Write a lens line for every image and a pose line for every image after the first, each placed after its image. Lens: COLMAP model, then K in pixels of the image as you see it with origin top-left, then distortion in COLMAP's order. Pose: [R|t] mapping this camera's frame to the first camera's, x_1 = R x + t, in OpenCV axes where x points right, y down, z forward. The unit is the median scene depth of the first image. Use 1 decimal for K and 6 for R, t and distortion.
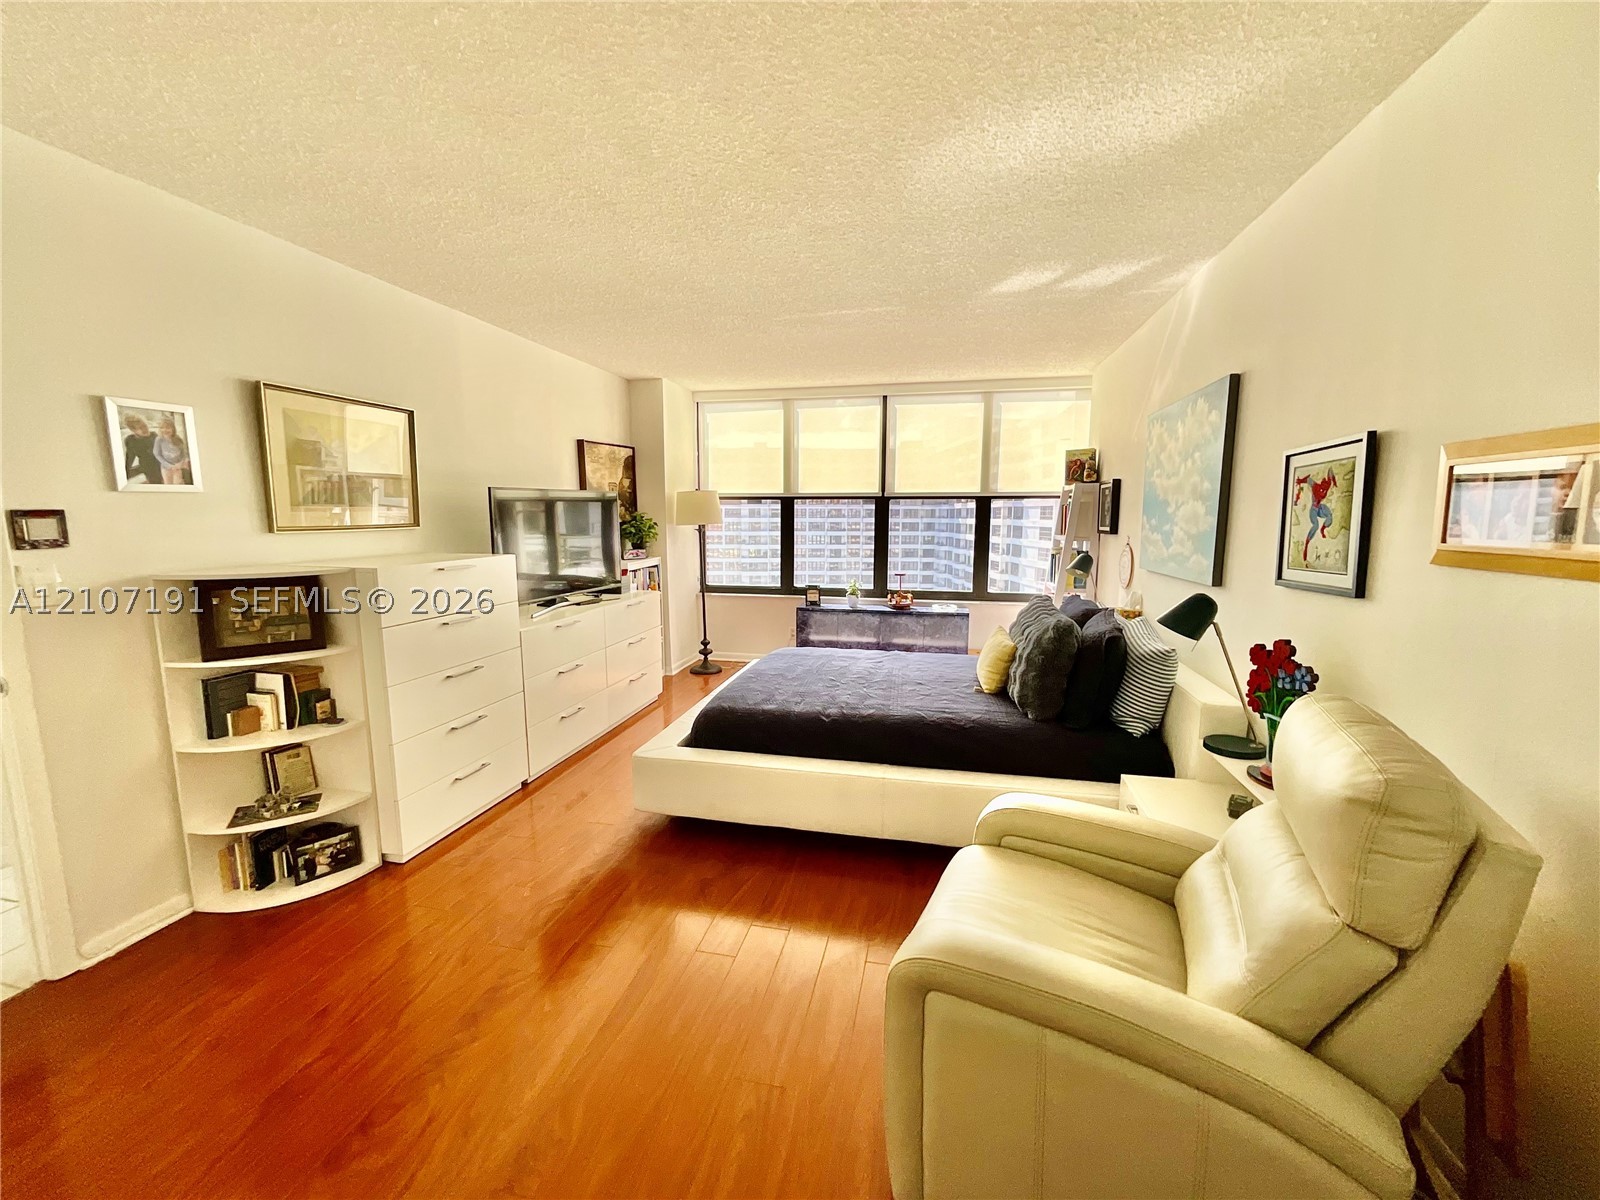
lens RADIAL K [[645.9, 0, 800.8], [0, 645.9, 603.8], [0, 0, 1]] dist [-0.001244, 0.000589]
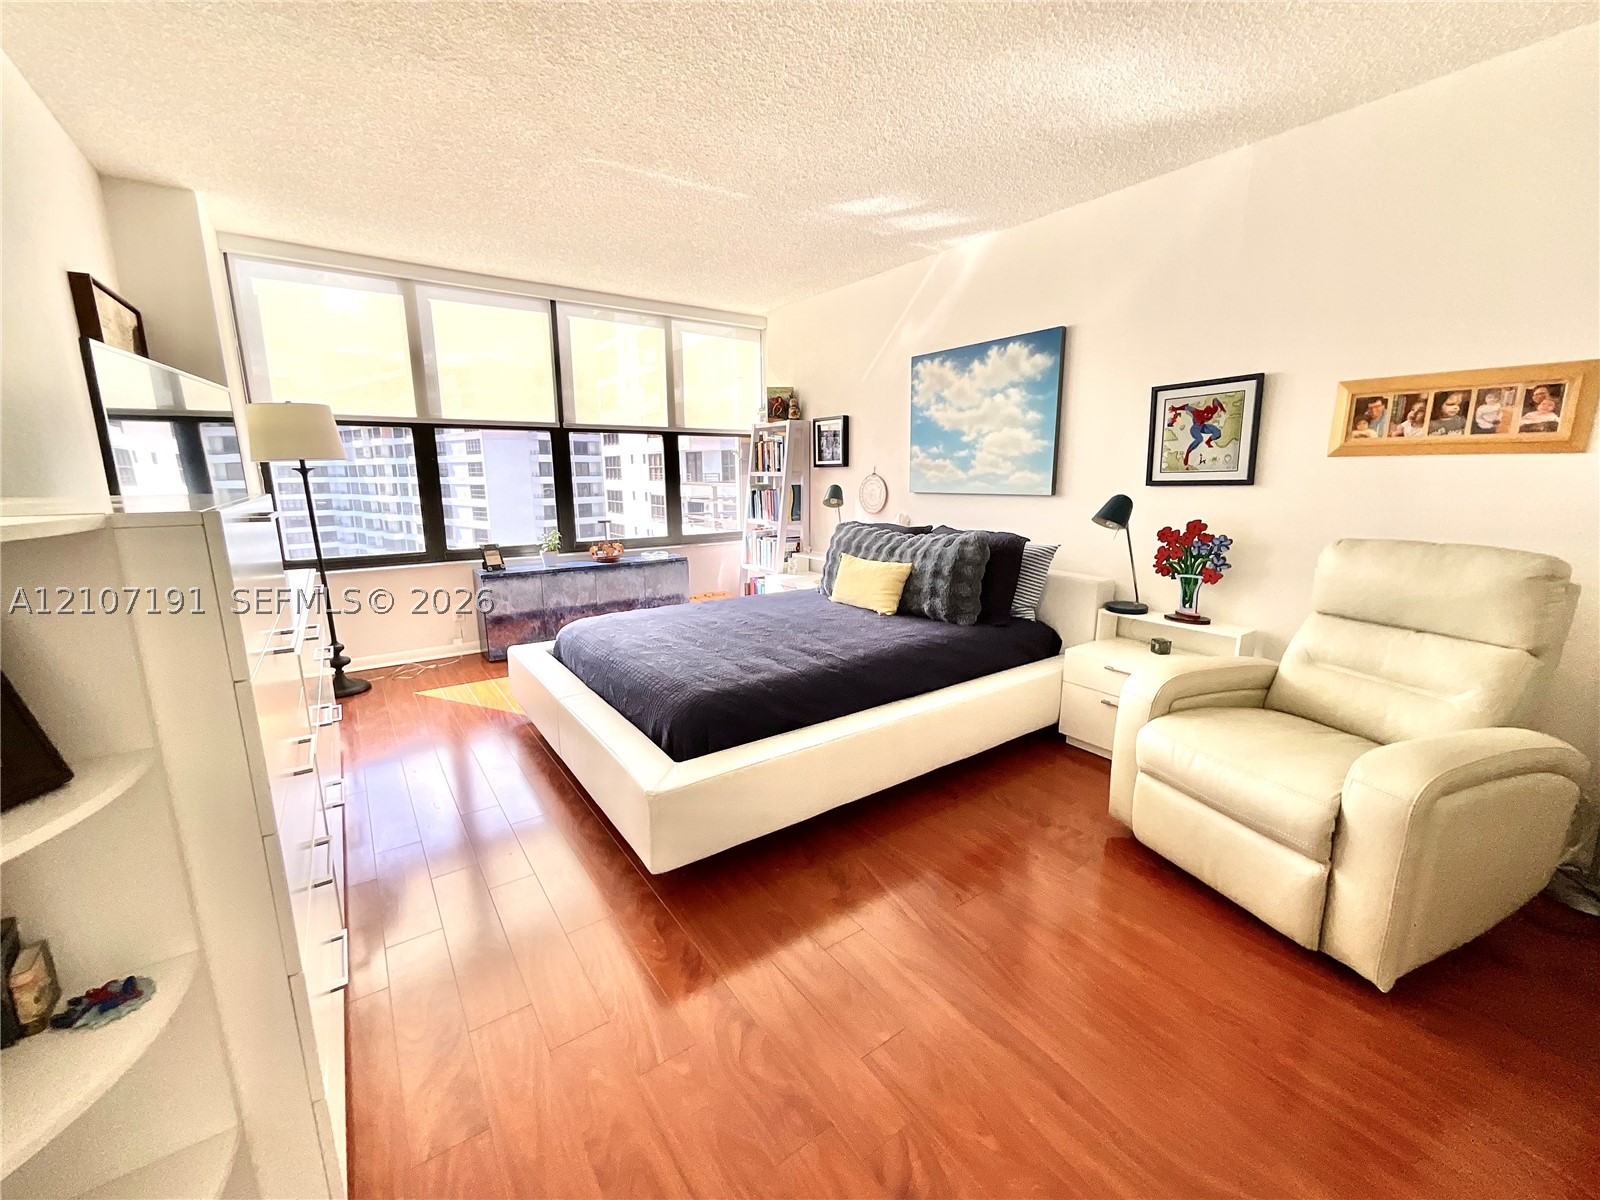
lens RADIAL K [[645.9, 0, 797.1], [0, 645.9, 604.8], [0, 0, 1]] dist [-0.001244, 0.000589]
pose [[0.667951, -0.155436, 0.727792, -0.470696], [0.107869, 0.987839, 0.111975, -0.007369], [-0.736346, 0.003713, 0.676595, 0.353475]]
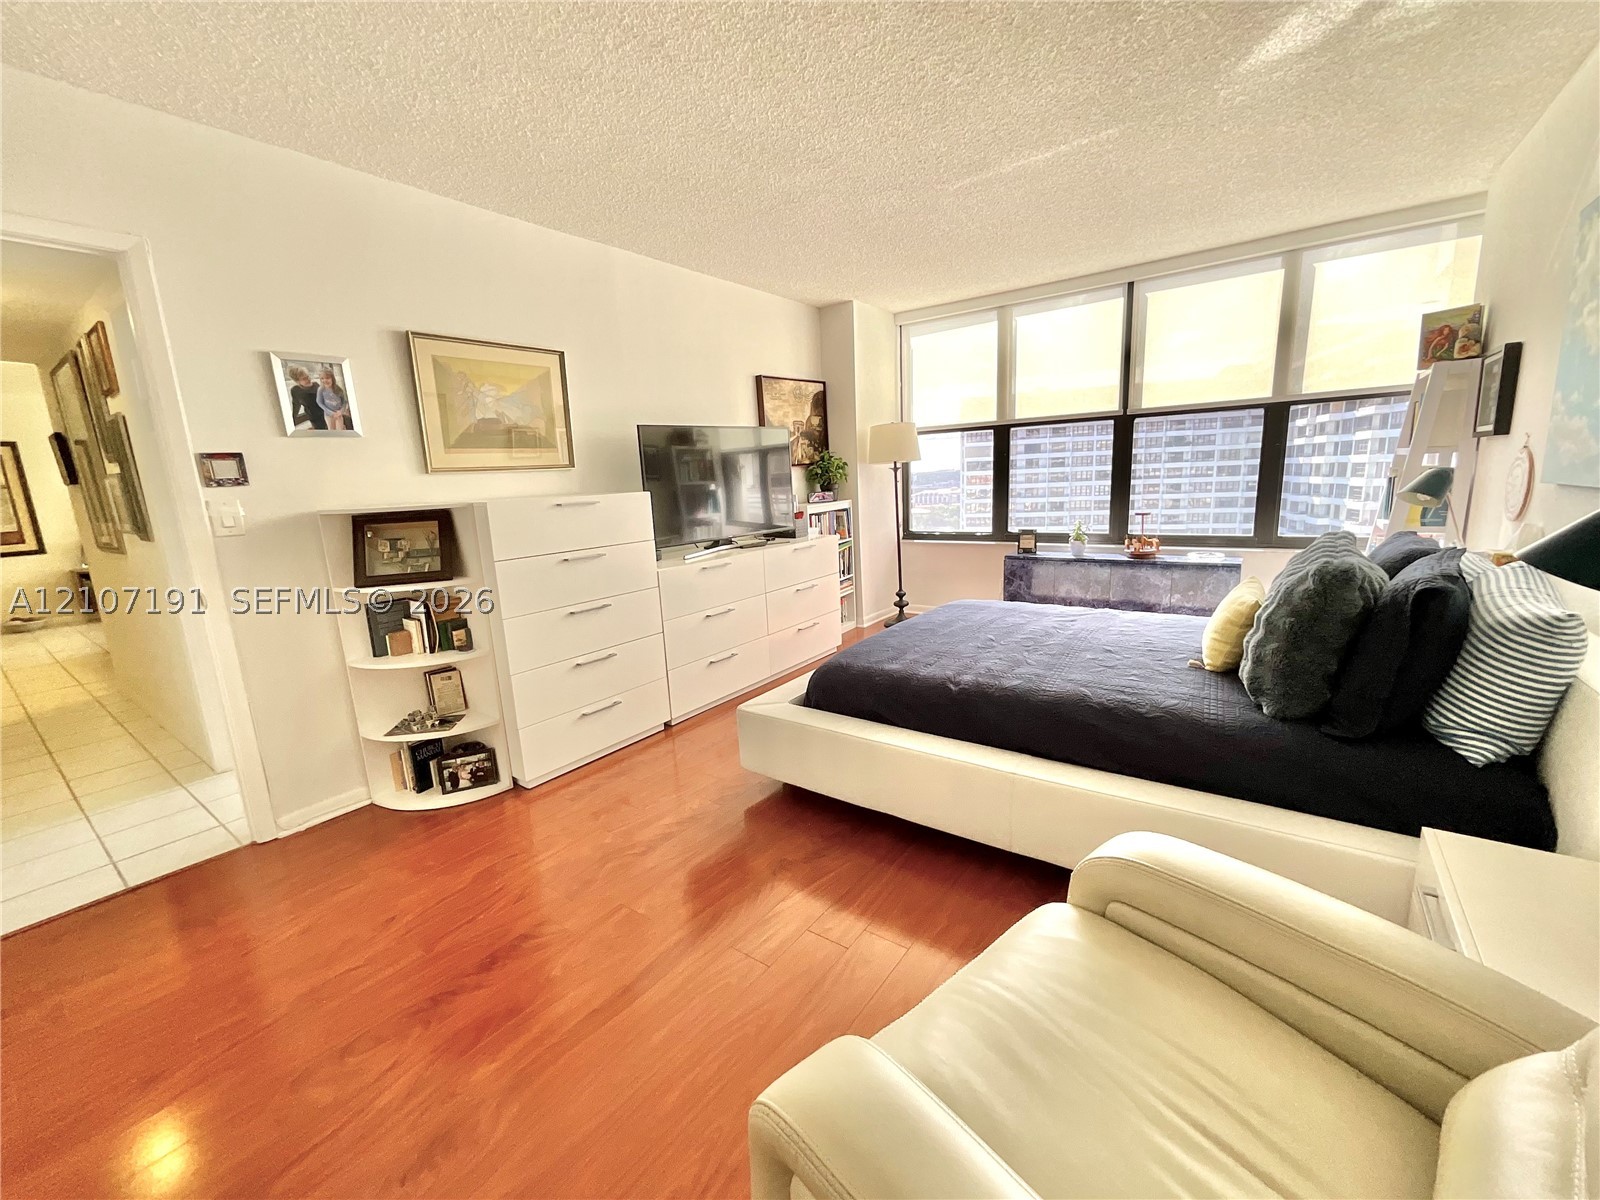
lens RADIAL K [[645.9, 0, 800.3], [0, 645.9, 602.9], [0, 0, 1]] dist [-0.001244, 0.000589]
pose [[0.914942, 0.034736, -0.402088, 0.139192], [-0.008634, 0.997746, 0.066548, 0.020580], [0.403493, -0.057416, 0.913180, 0.170699]]
